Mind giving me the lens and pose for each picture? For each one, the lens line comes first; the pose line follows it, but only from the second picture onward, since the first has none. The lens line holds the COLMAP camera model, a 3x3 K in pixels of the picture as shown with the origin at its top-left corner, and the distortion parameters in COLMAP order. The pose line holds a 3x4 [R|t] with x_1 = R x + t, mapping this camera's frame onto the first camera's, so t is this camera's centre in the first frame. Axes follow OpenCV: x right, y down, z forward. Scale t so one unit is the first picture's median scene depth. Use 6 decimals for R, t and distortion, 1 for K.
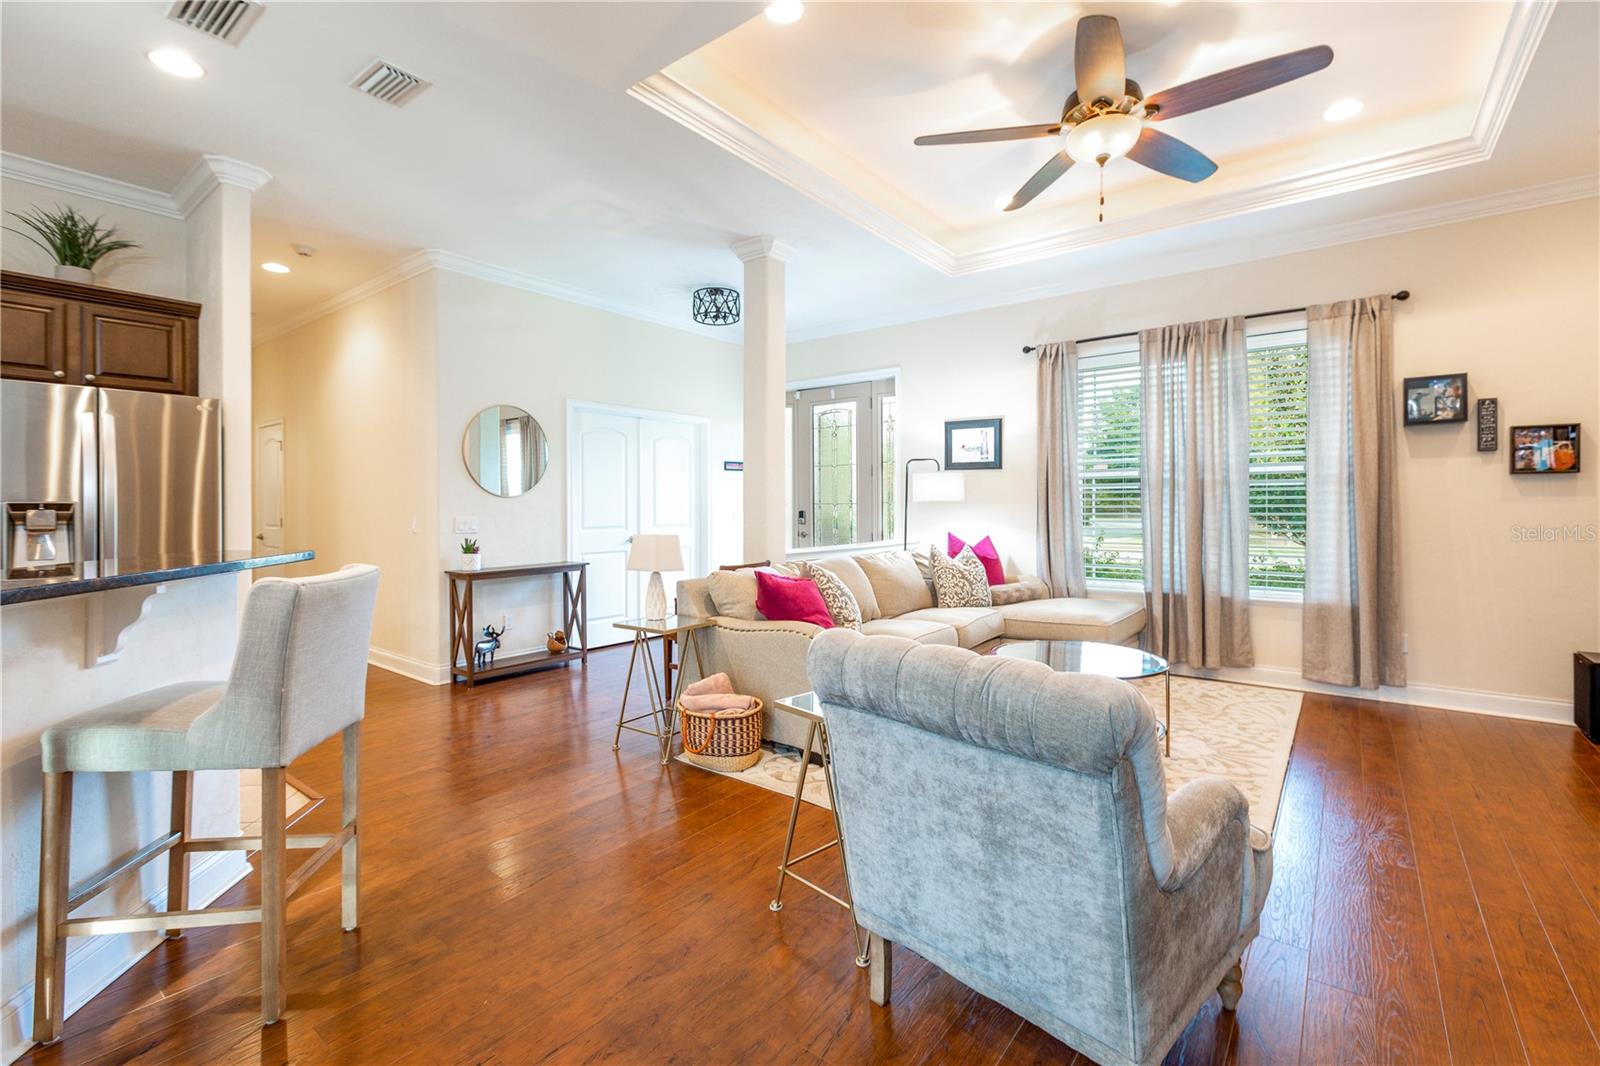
lens RADIAL K [[708.8, 0, 799.5], [0, 708.8, 507.9], [0, 0, 1]] dist [-0.001449, -0.000183]
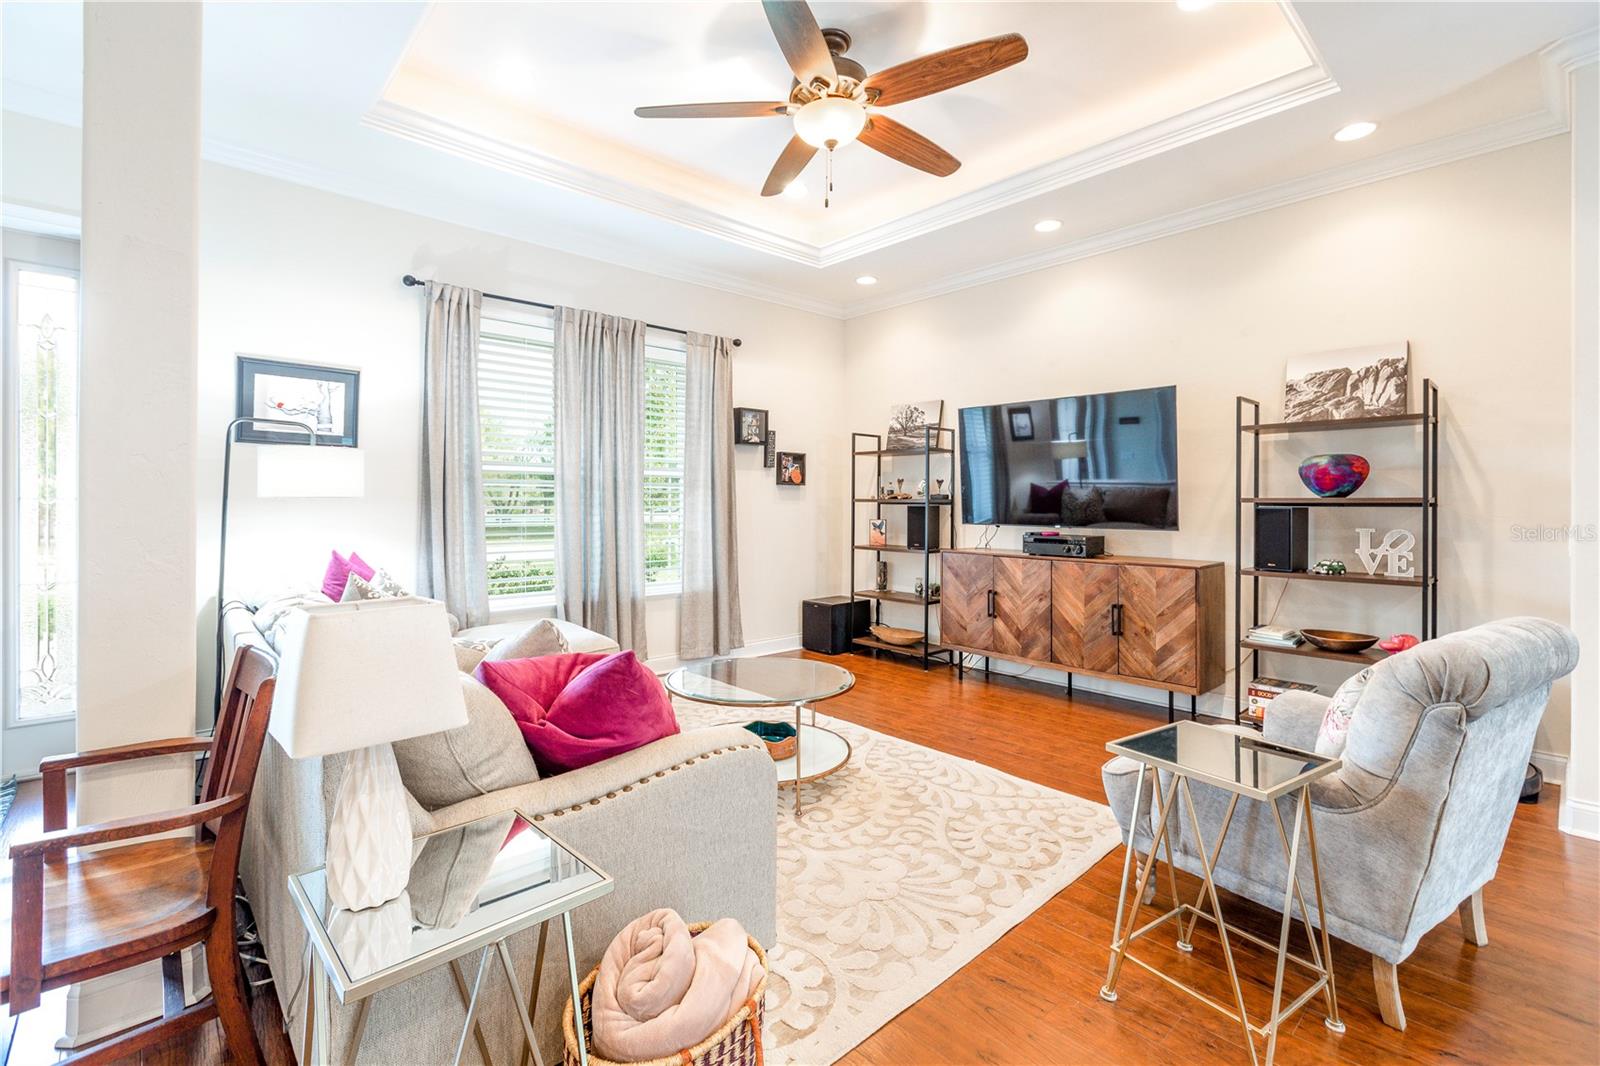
lens RADIAL K [[712.9, 0, 796.2], [0, 712.9, 500.3], [0, 0, 1]] dist [-0.000400, -0.000153]
pose [[0.179544, 0.009587, 0.983703, -0.394568], [0.000847, 0.999951, -0.009900, -0.001185], [-0.983750, 0.002611, 0.179527, 0.659581]]
